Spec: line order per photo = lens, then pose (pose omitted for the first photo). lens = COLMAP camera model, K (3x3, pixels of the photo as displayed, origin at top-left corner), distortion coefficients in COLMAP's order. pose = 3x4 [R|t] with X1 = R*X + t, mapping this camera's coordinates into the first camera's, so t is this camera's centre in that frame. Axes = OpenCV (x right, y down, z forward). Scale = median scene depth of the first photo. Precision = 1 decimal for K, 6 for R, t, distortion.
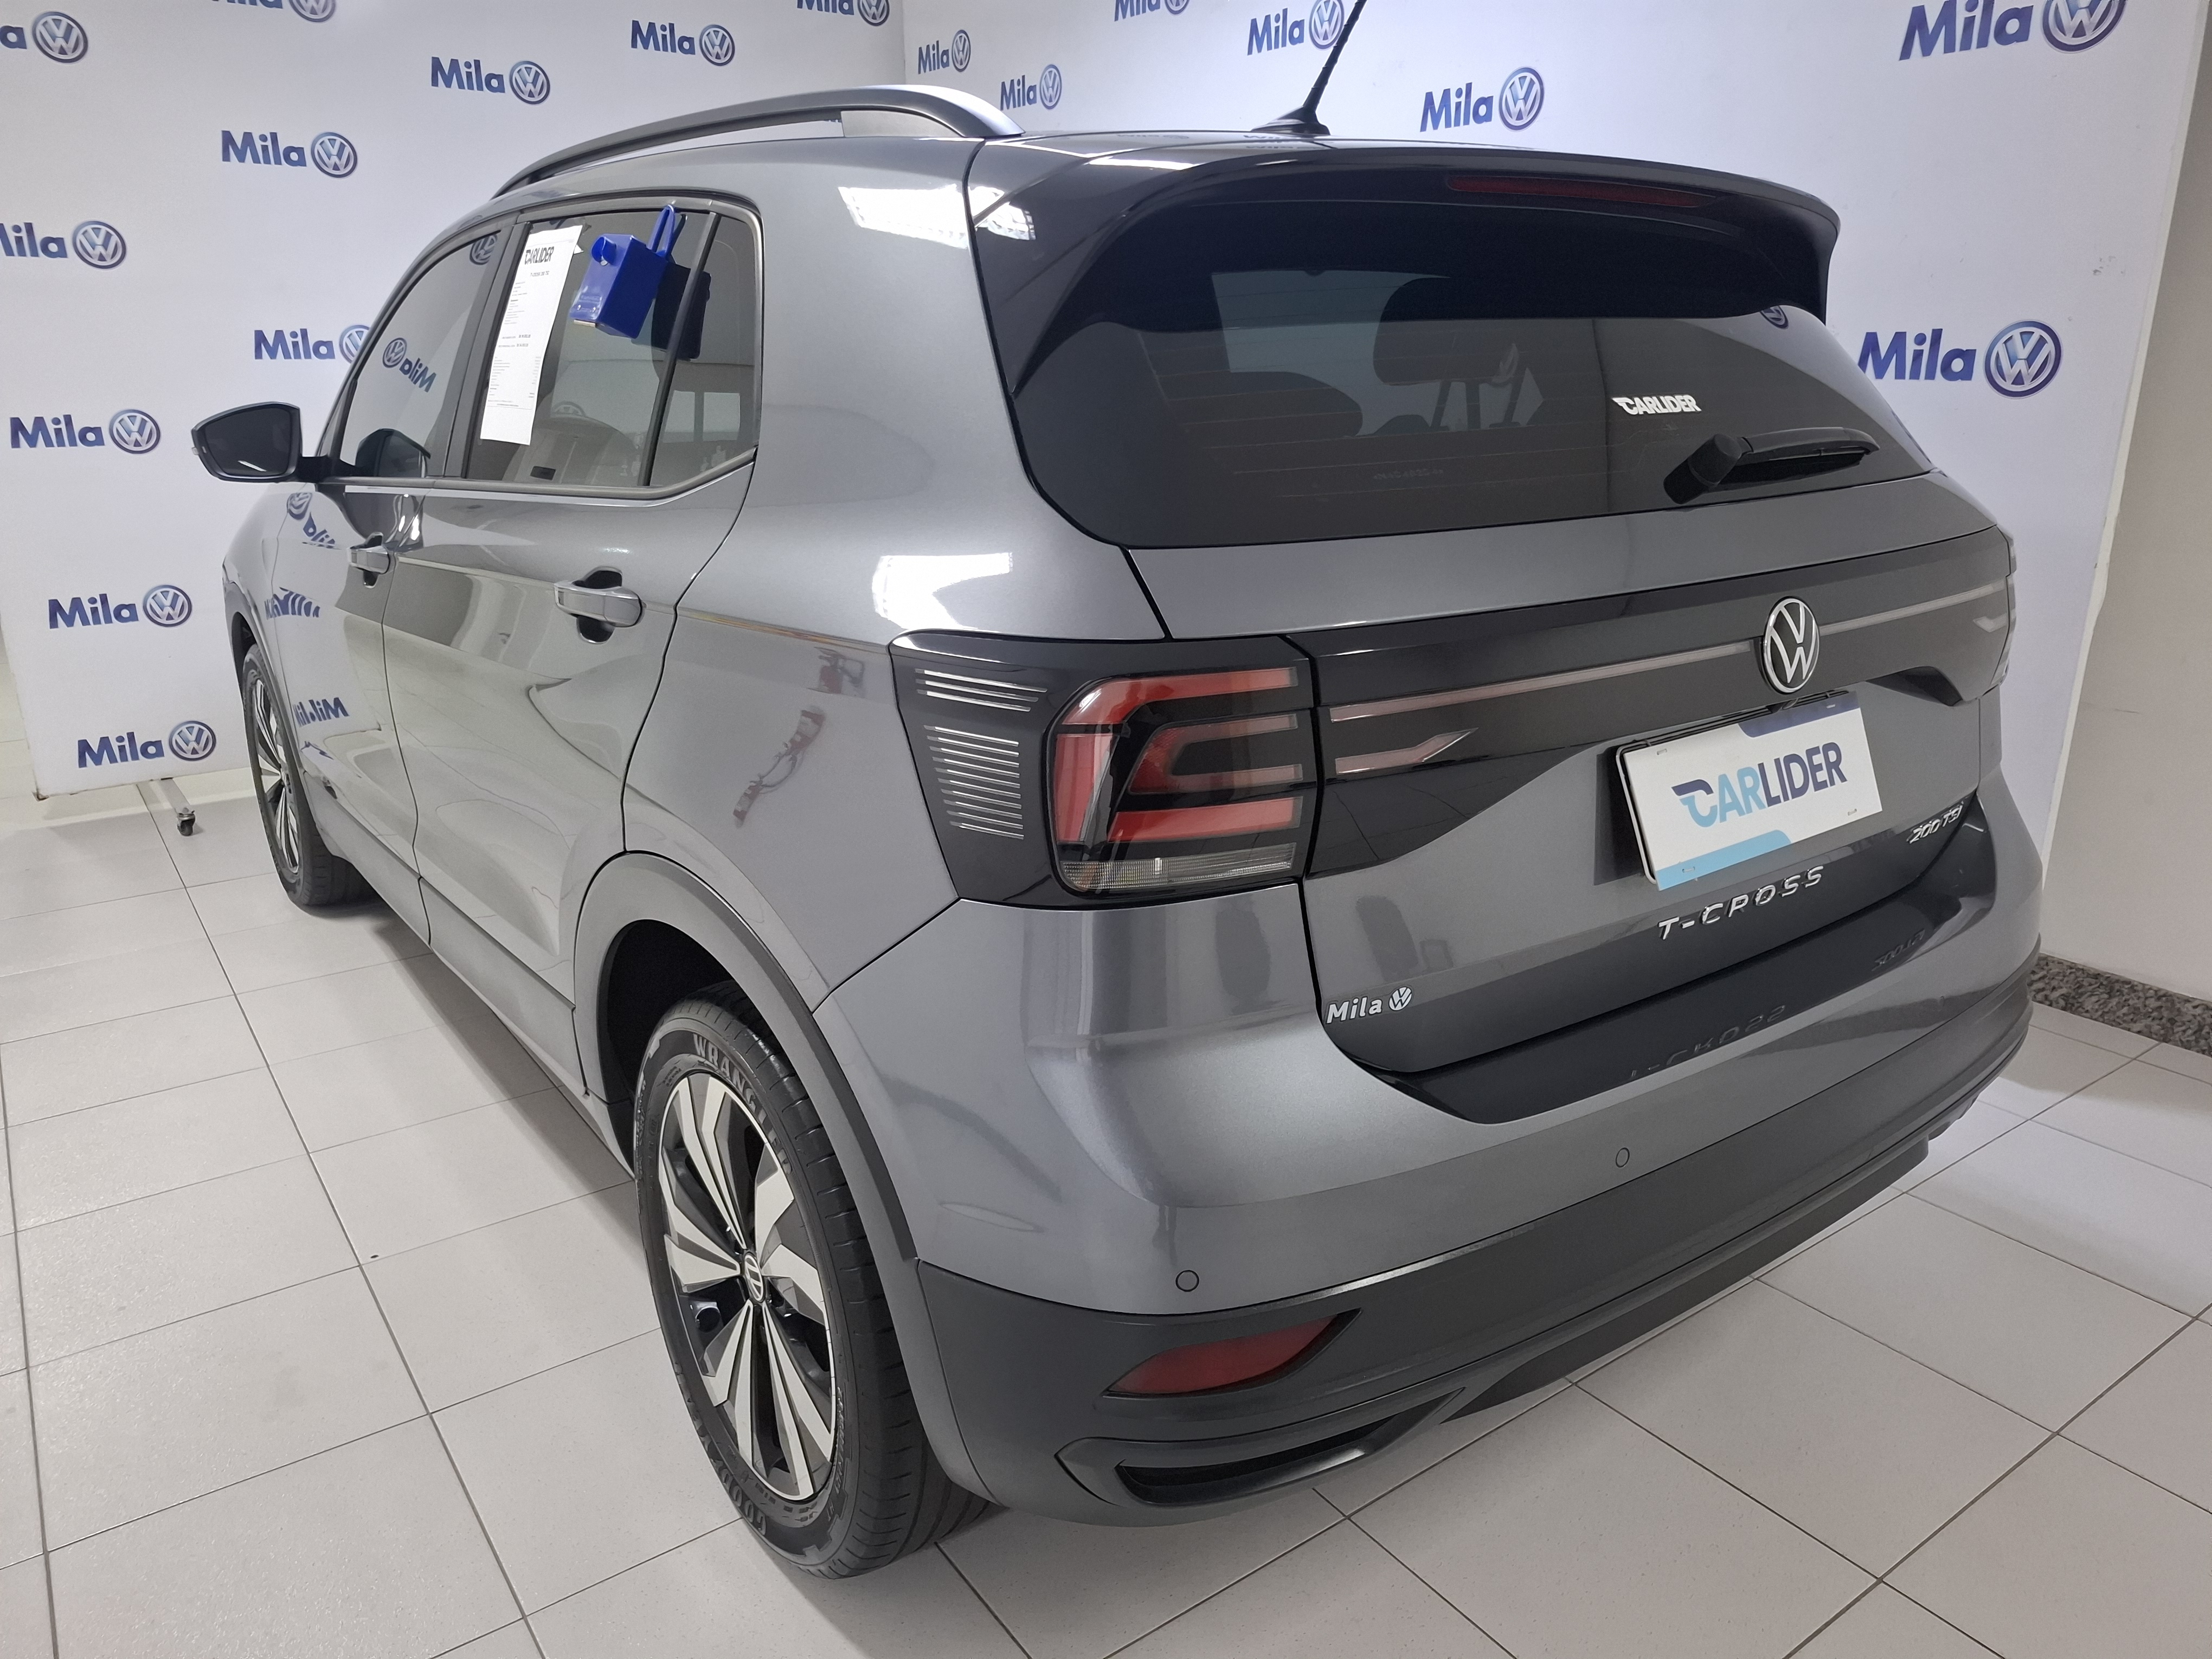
lens RADIAL K [[1483.0, 0, 1109.6], [0, 1483.0, 815.2], [0, 0, 1]] dist [0.024488, -0.013233]
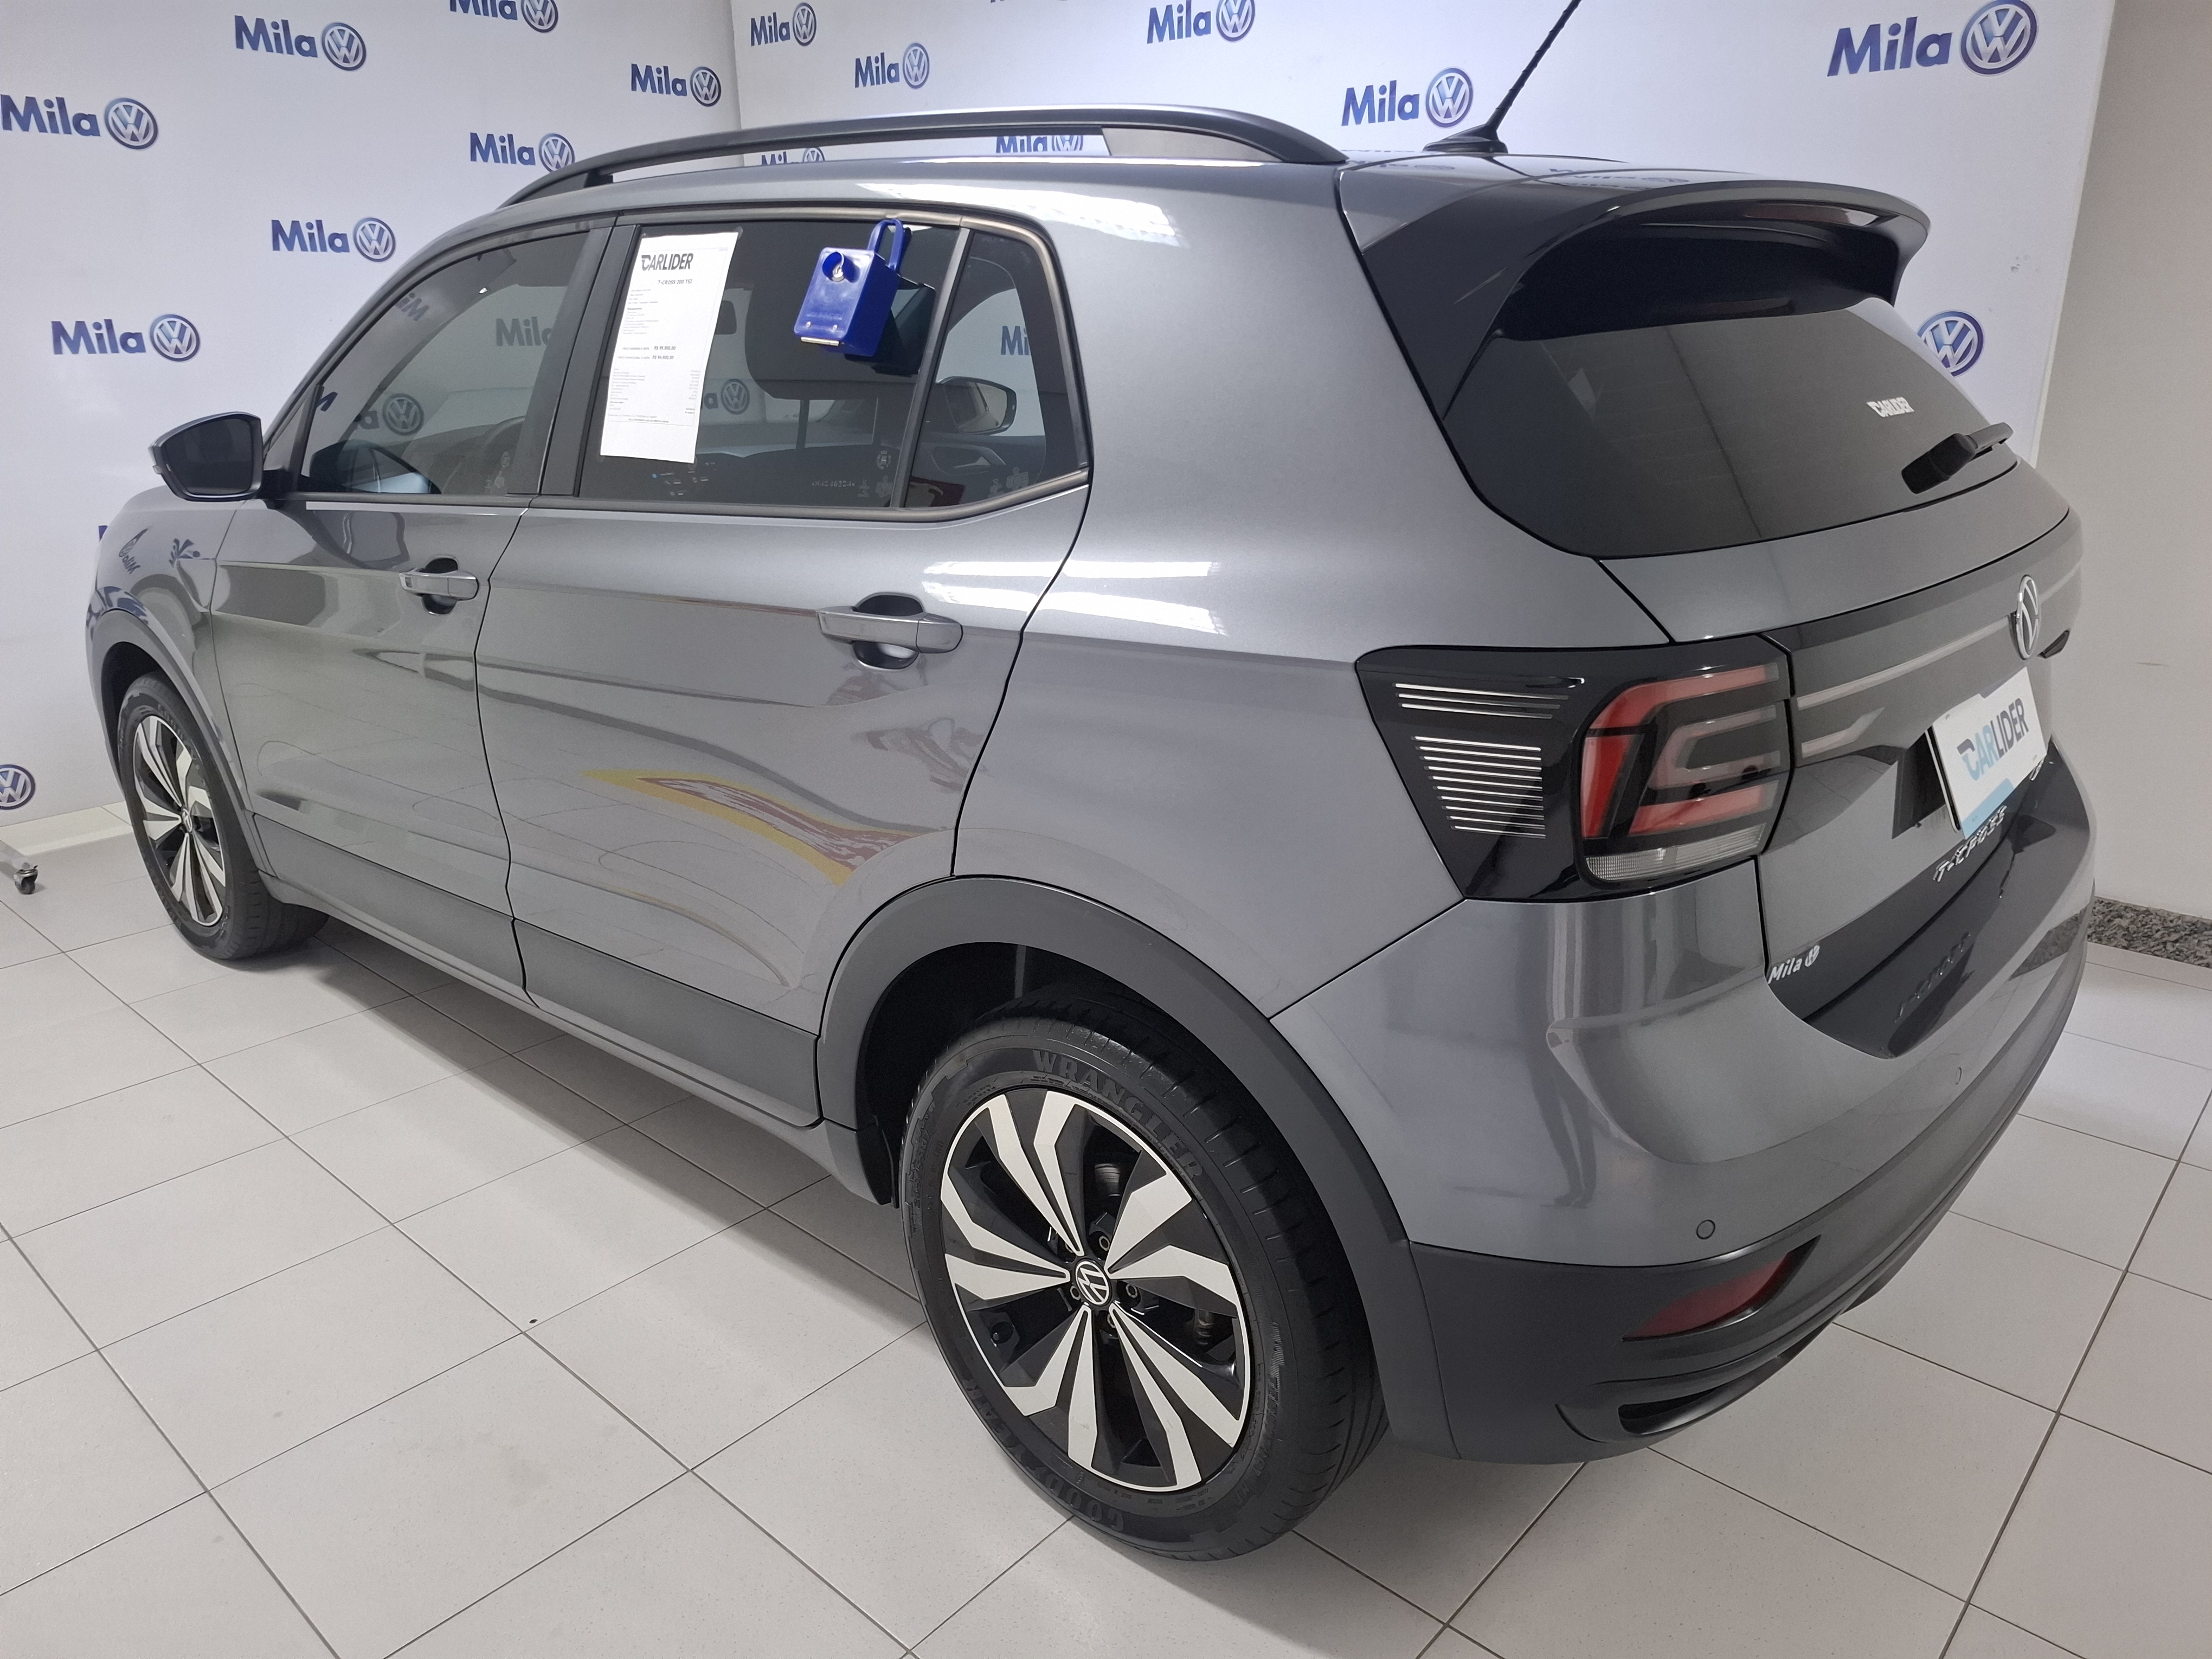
lens RADIAL K [[1486.0, 0, 1077.5], [0, 1486.0, 811.3], [0, 0, 1]] dist [0.030944, -0.017172]
pose [[0.978831, -0.071816, 0.191655, -0.285245], [0.068271, 0.997352, 0.025044, -0.025321], [-0.192946, -0.011430, 0.981143, 0.003480]]
